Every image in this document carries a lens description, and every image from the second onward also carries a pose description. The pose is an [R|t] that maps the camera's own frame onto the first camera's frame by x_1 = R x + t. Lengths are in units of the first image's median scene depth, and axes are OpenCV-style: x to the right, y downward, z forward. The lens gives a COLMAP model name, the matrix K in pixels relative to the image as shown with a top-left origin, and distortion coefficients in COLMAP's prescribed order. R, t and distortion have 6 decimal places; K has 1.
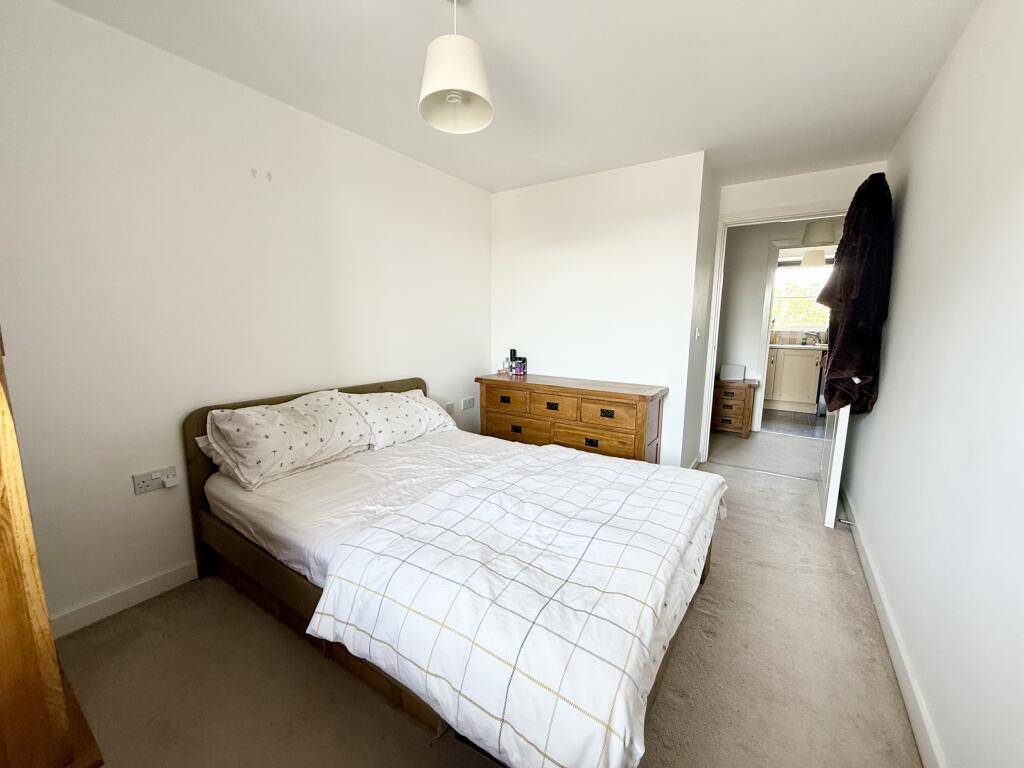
lens RADIAL K [[409.9, 0, 509.4], [0, 409.9, 384.0], [0, 0, 1]] dist [-0.000346, -0.000015]
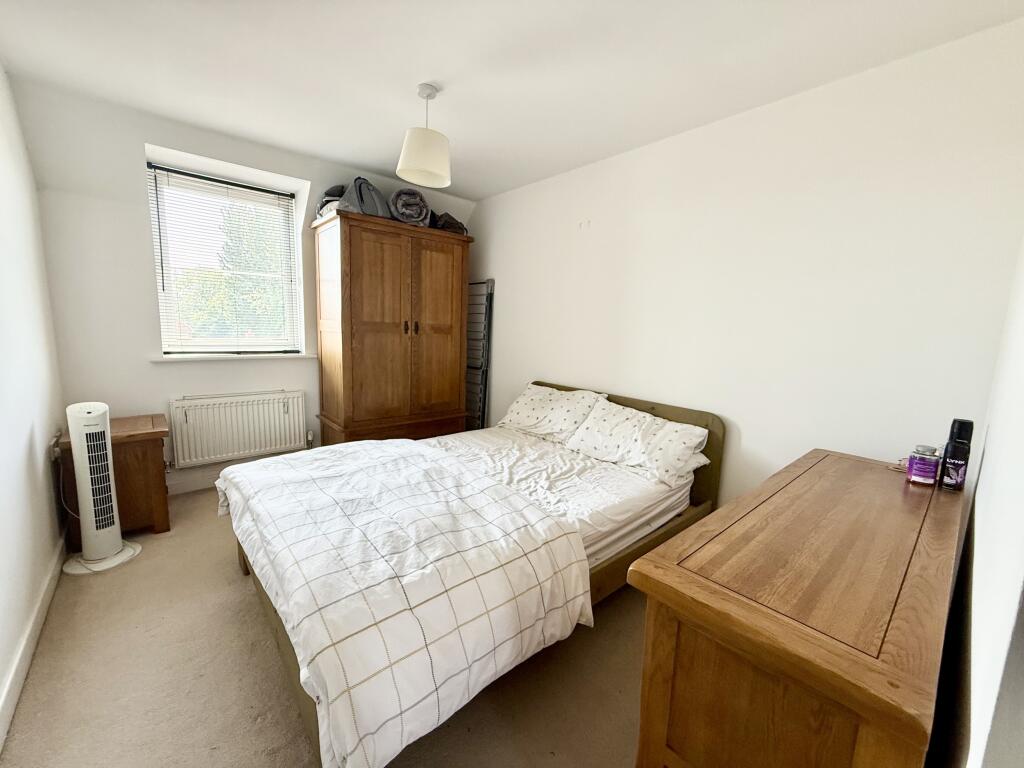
lens RADIAL K [[409.9, 0, 509.4], [0, 409.9, 383.0], [0, 0, 1]] dist [-0.000346, -0.000015]
pose [[-0.248659, 0.134998, -0.959137, 0.823931], [-0.178836, 0.966816, 0.182442, -0.201772], [0.951938, 0.216894, -0.216265, 1.153269]]
